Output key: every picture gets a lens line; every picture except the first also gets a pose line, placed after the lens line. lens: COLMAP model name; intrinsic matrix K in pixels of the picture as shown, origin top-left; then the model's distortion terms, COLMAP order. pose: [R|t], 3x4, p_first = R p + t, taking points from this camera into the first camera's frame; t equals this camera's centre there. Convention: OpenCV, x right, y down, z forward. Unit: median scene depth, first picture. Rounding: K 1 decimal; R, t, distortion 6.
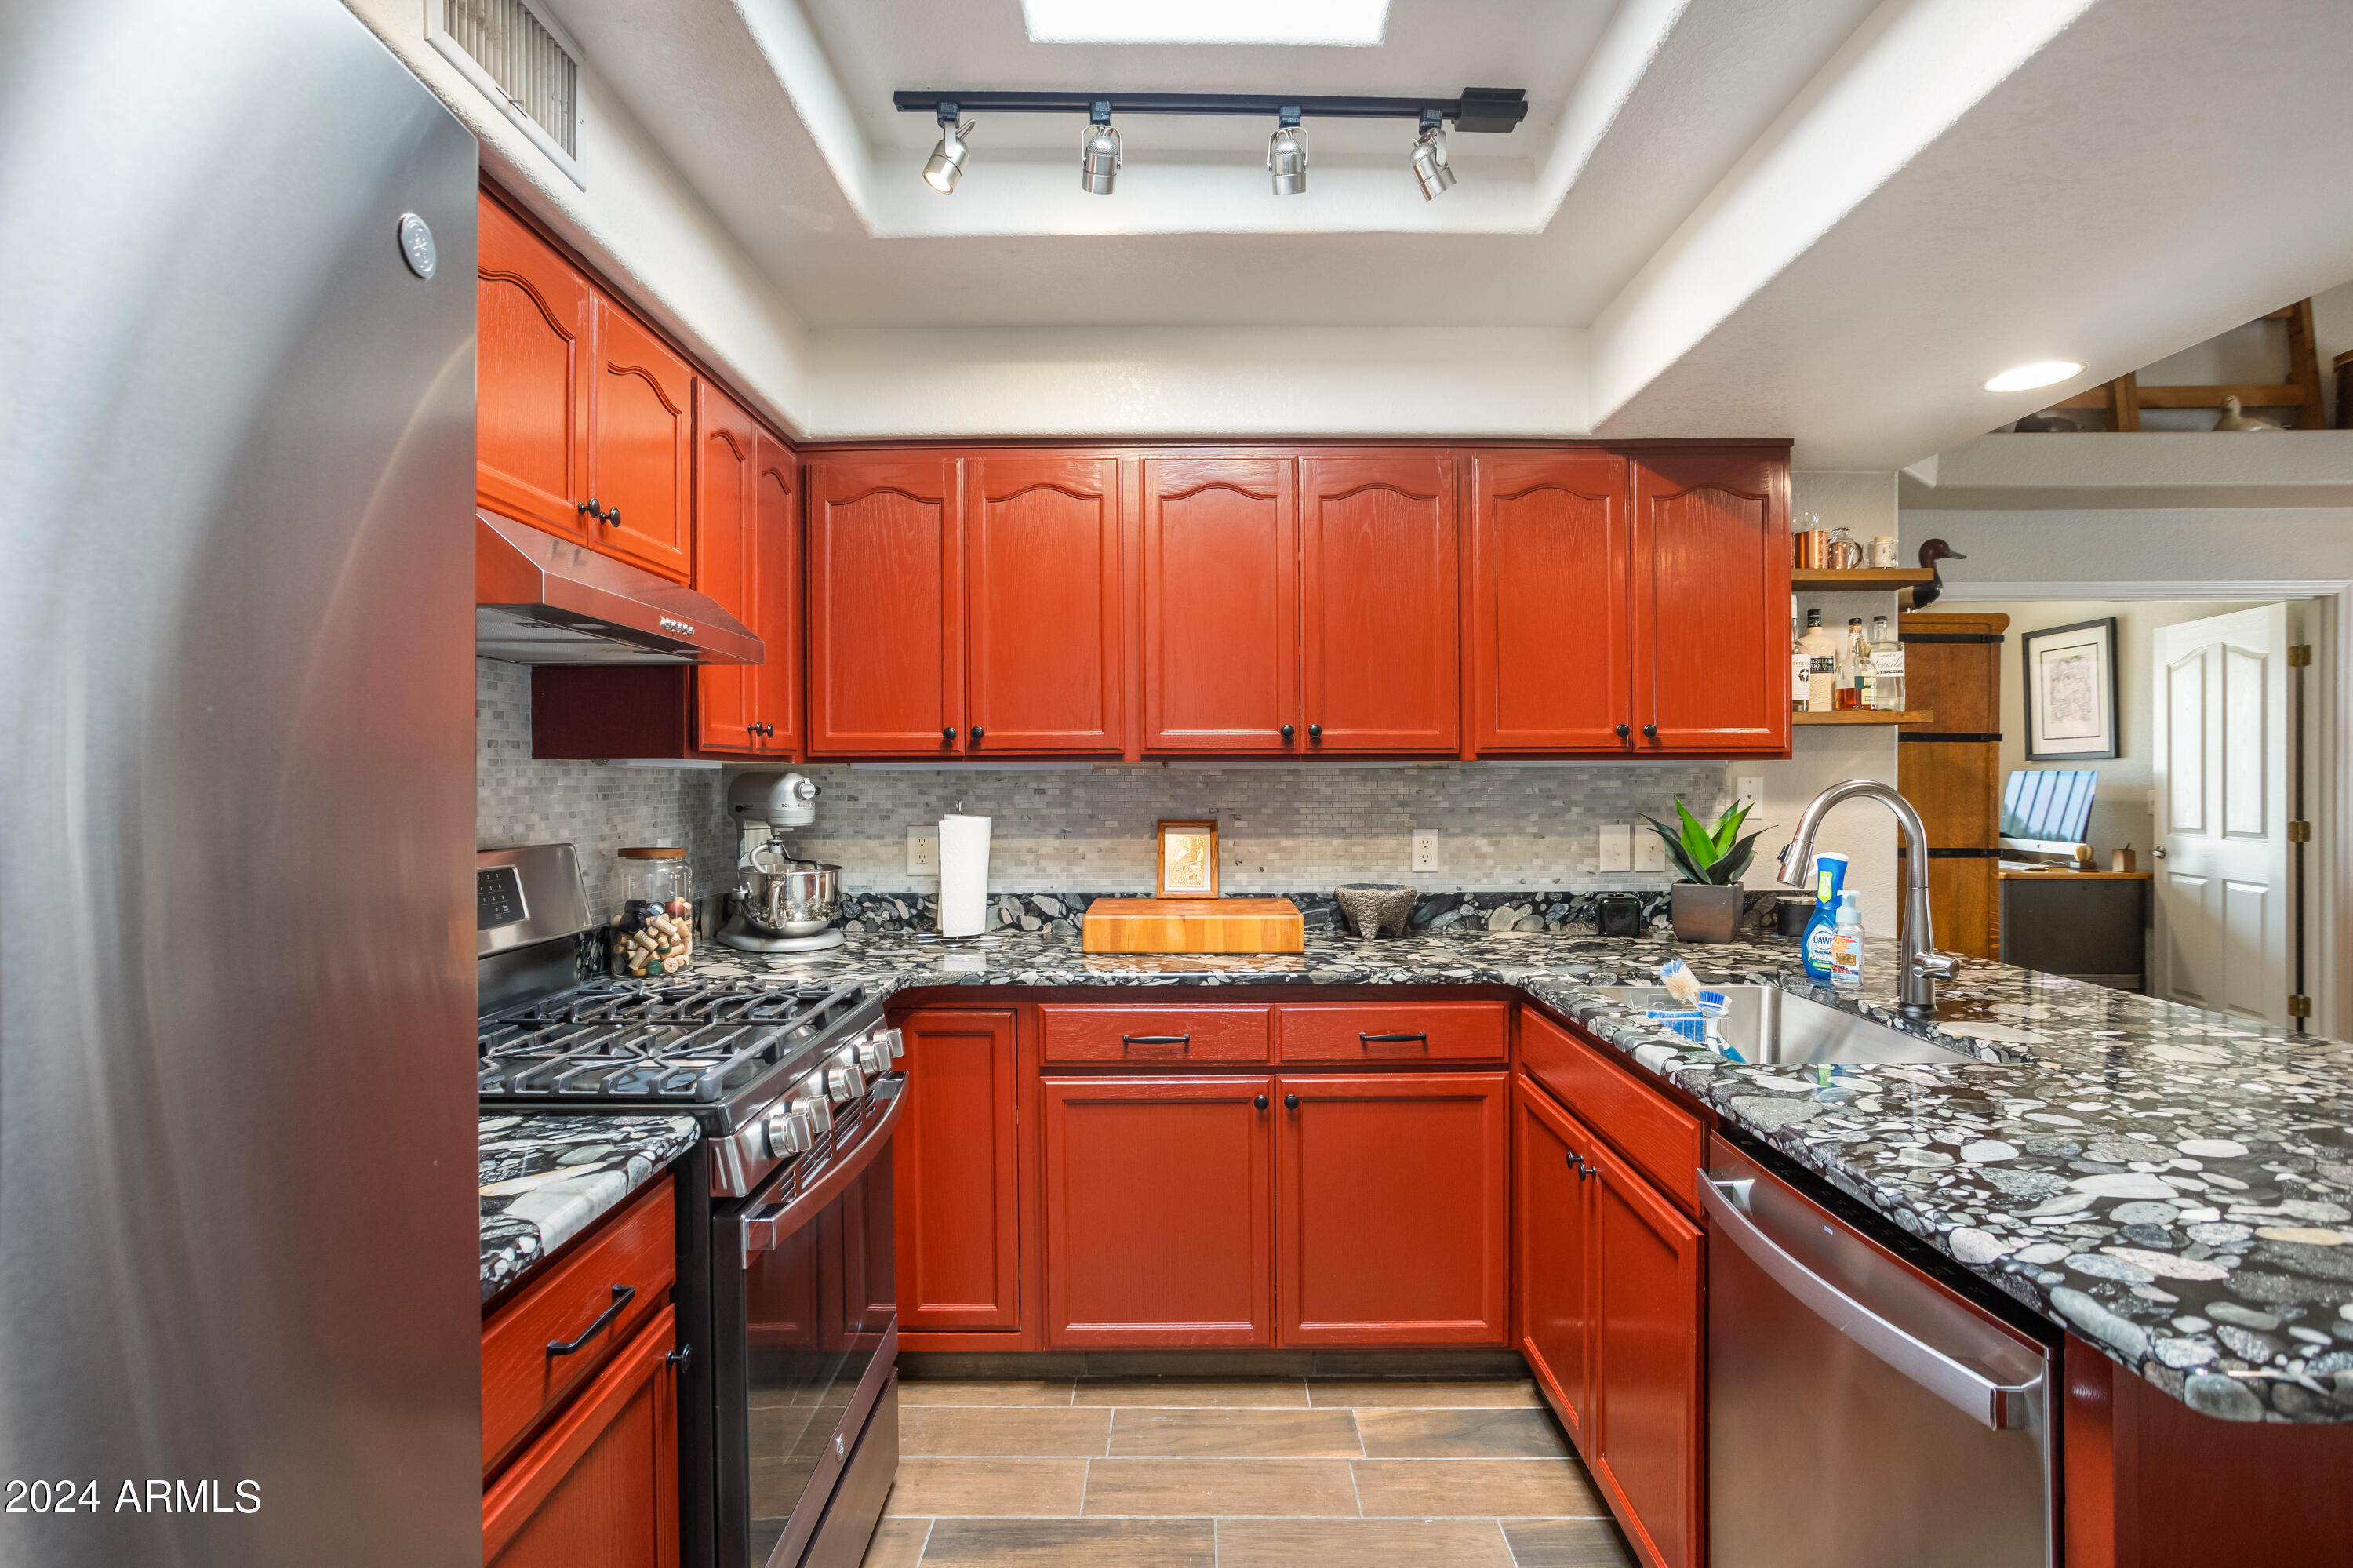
lens RADIAL K [[1172.9, 0, 1165.7], [0, 1172.9, 786.1], [0, 0, 1]] dist [-0.019738, 0.007817]
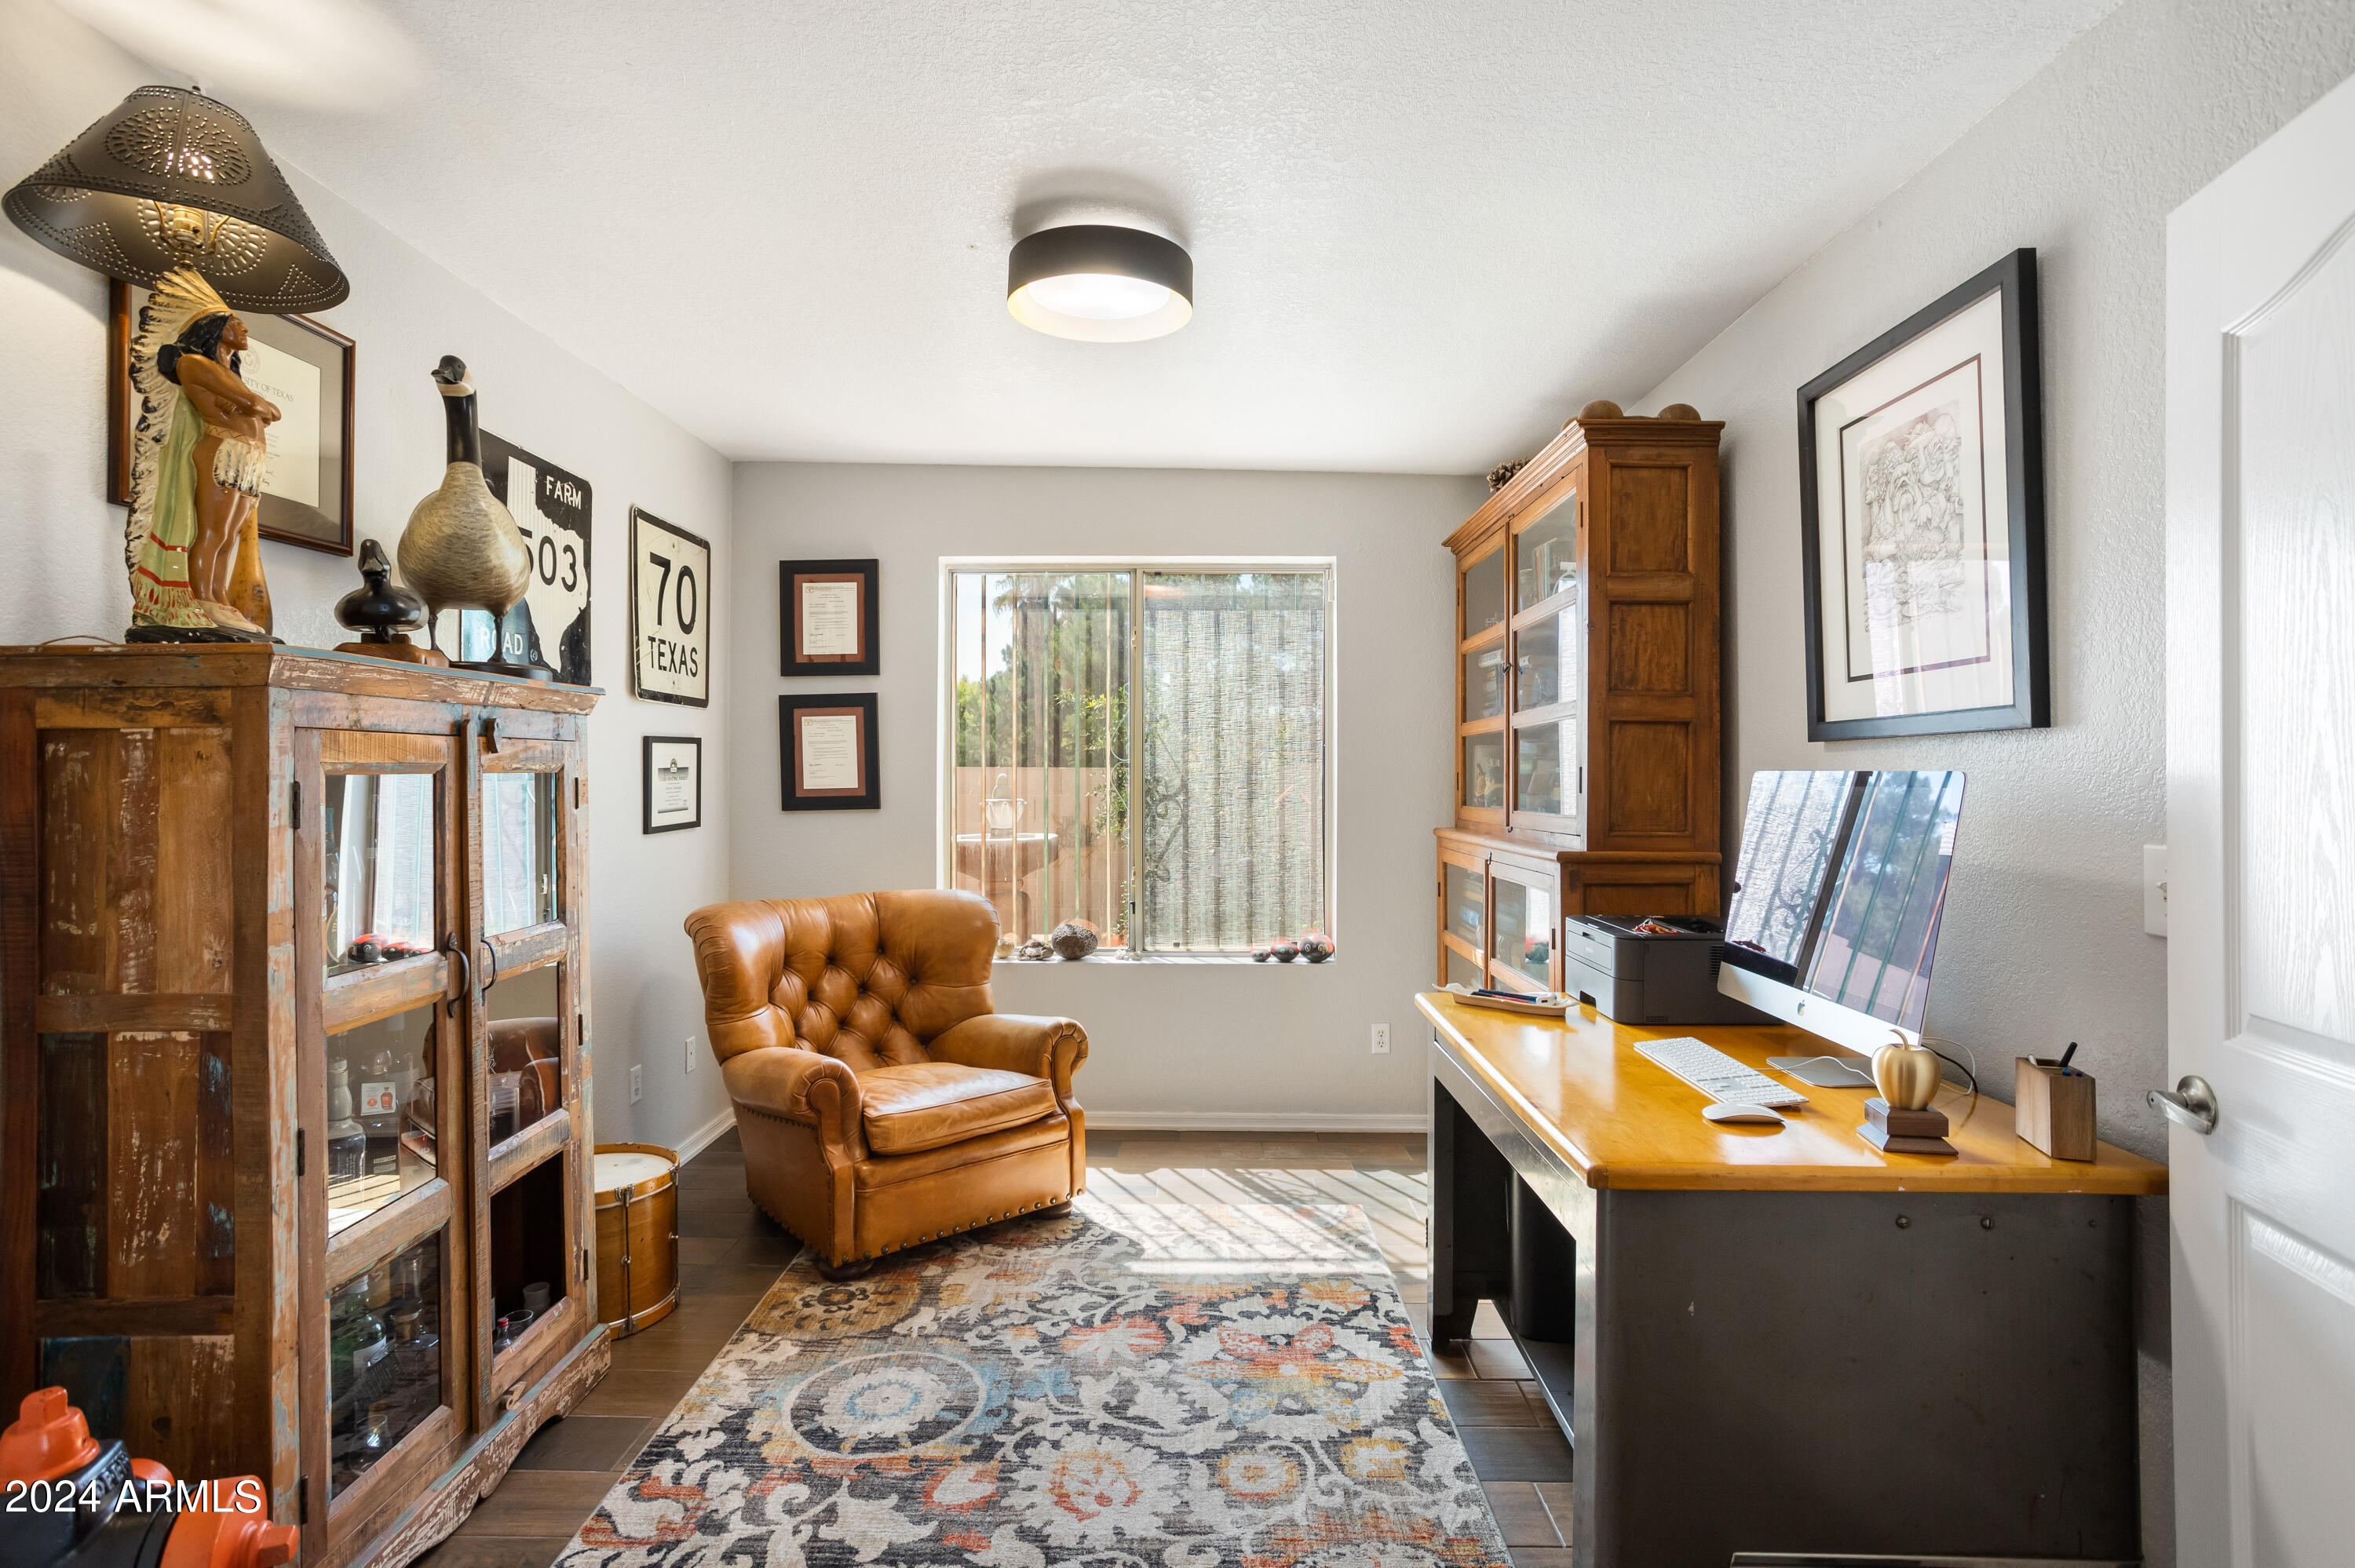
lens RADIAL K [[1173.7, 0, 1178.2], [0, 1173.7, 759.1], [0, 0, 1]] dist [-0.019738, 0.007817]
pose [[0.999977, 0.006588, 0.001850, 0.617982], [-0.006561, 0.999874, -0.014451, -0.010946], [-0.001945, 0.014439, 0.999894, 0.726541]]
